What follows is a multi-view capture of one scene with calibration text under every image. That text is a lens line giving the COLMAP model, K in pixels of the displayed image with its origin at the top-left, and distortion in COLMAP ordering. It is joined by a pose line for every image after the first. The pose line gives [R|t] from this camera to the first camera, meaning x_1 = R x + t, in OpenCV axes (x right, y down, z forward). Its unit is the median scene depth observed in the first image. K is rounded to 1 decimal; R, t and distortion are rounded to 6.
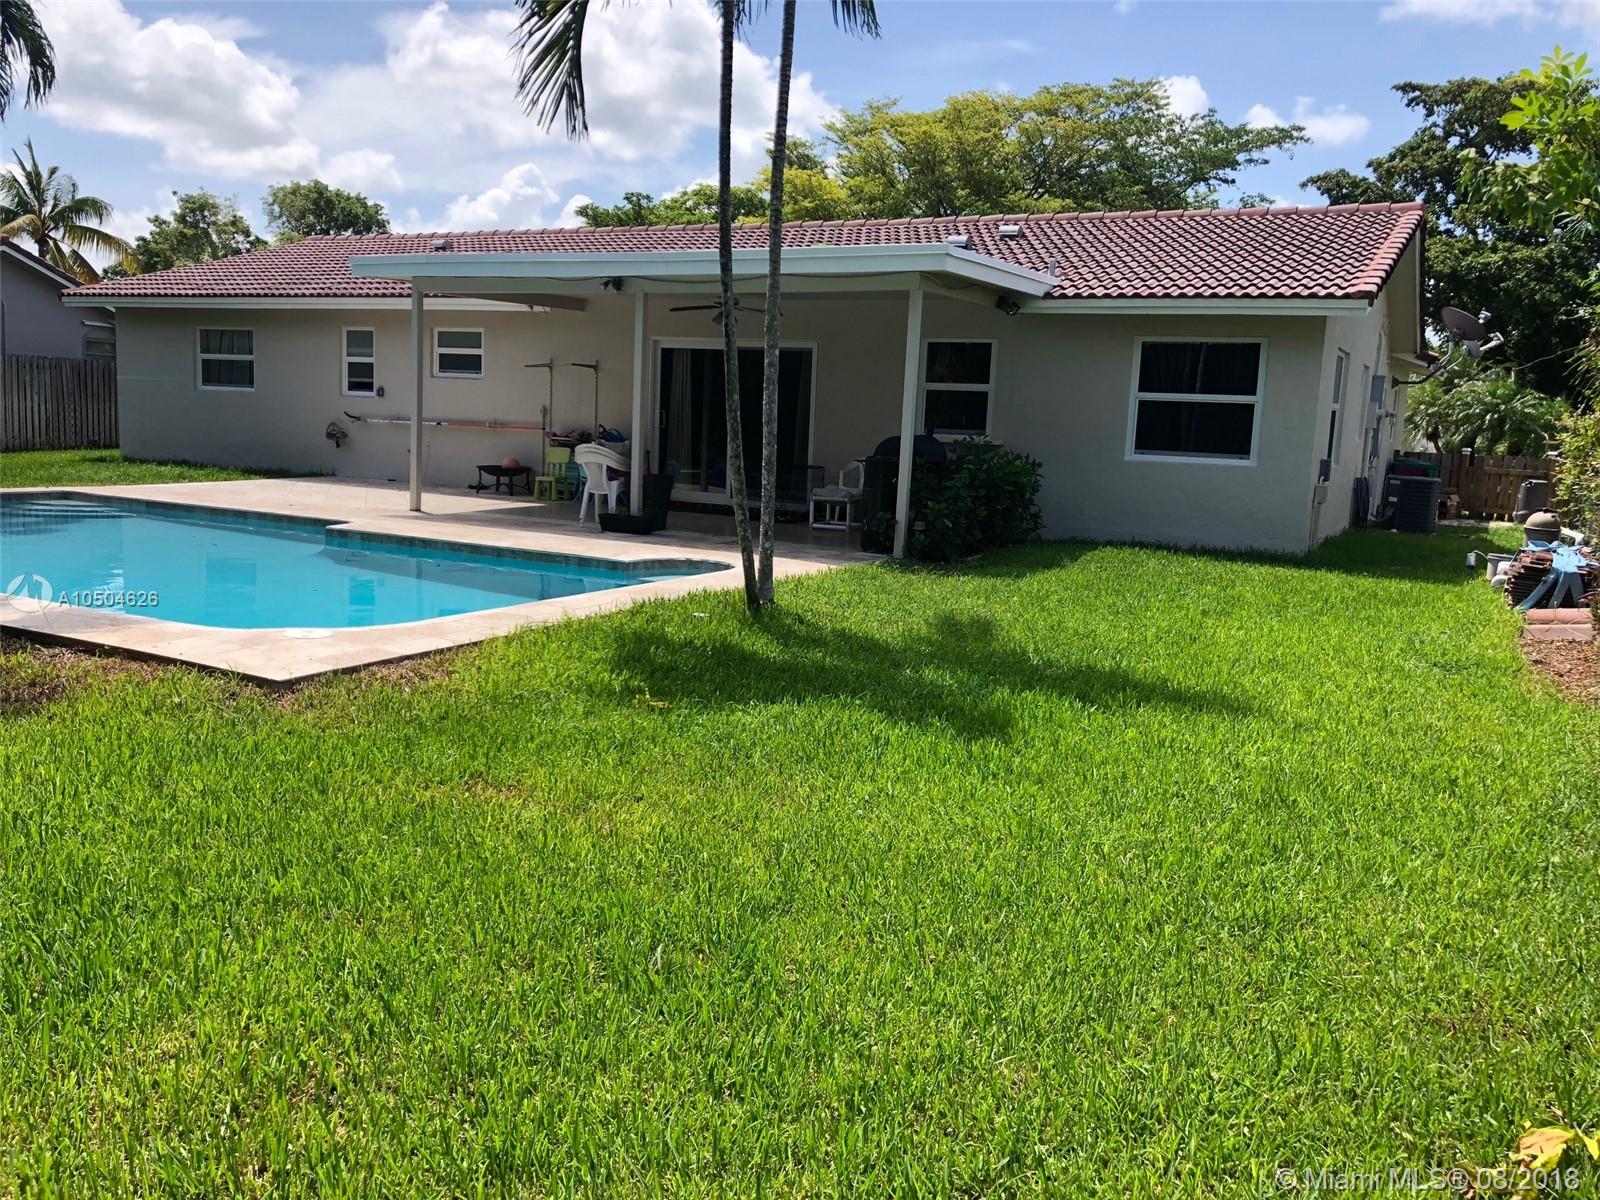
lens RADIAL K [[1336.1, 0, 800.3], [0, 1336.1, 597.2], [0, 0, 1]] dist [0.039183, -0.024451]
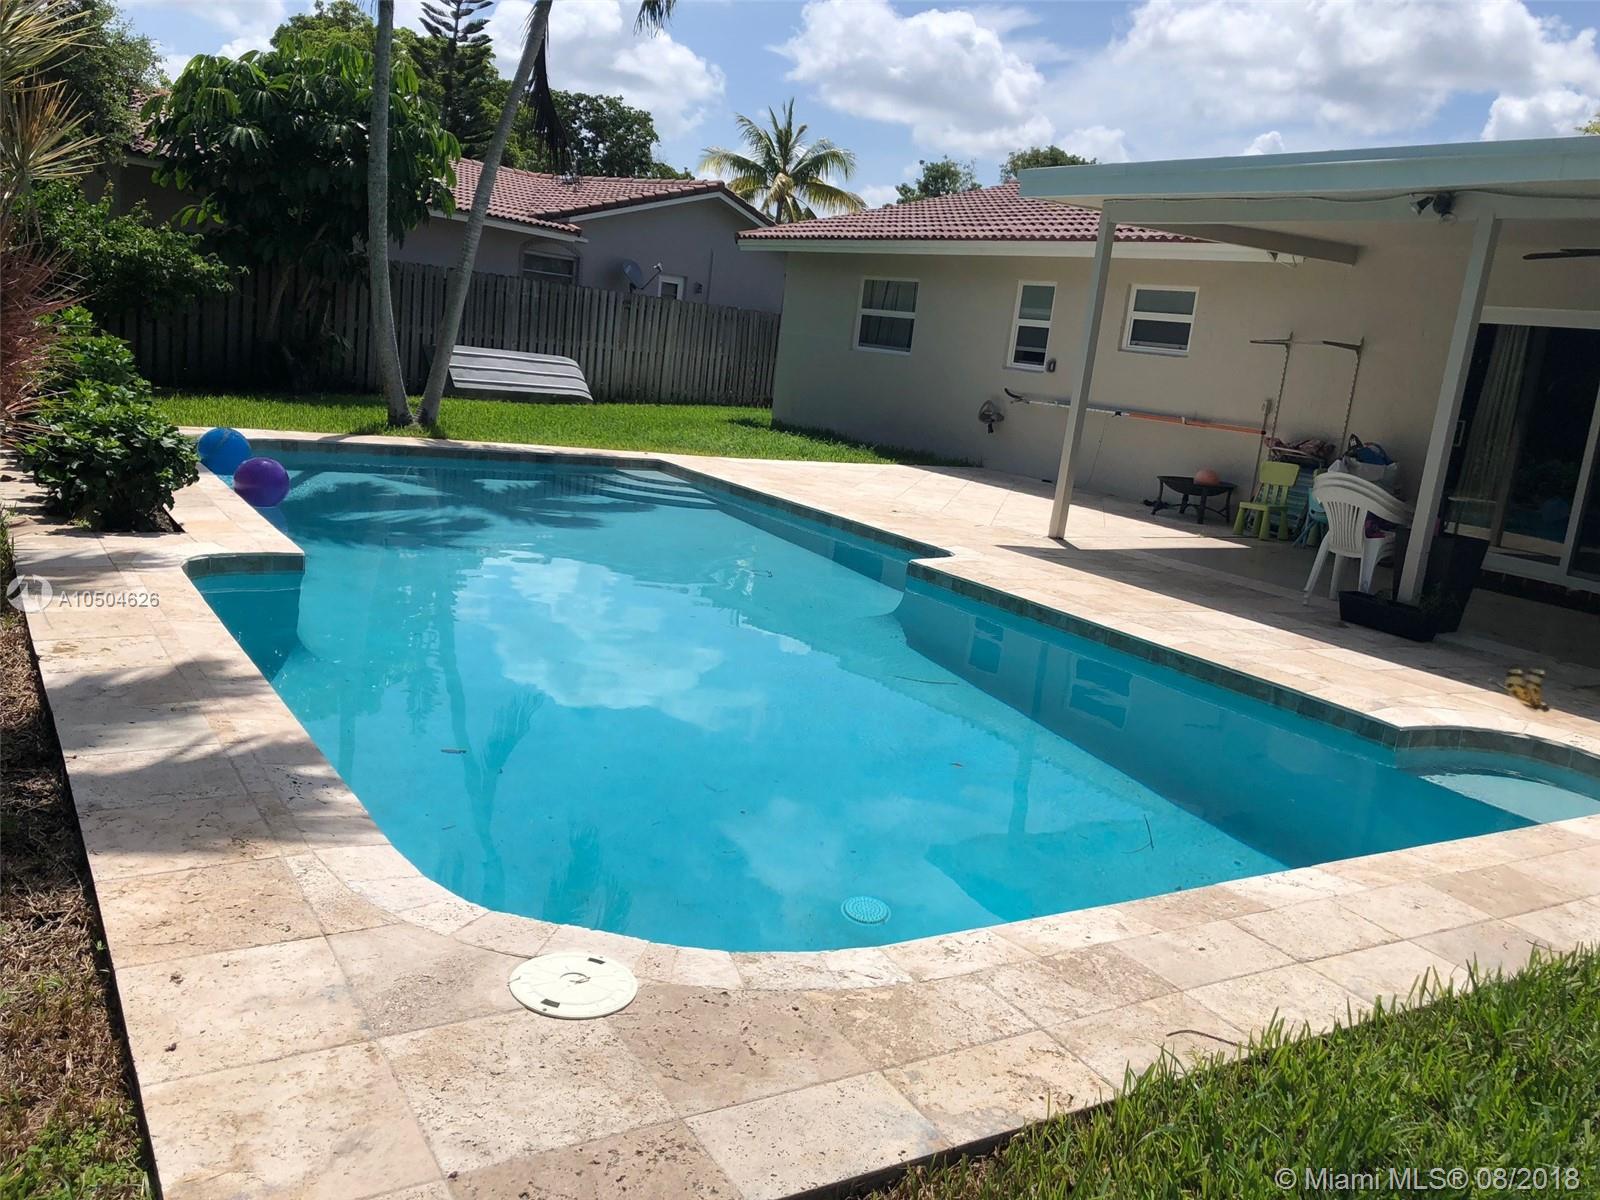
lens RADIAL K [[1336.1, 0, 802.8], [0, 1336.1, 599.1], [0, 0, 1]] dist [0.039183, -0.024451]
pose [[0.870645, 0.149515, -0.468639, -0.056553], [-0.141853, 0.988529, 0.051844, -0.040385], [0.471015, 0.021340, 0.881867, 0.257988]]
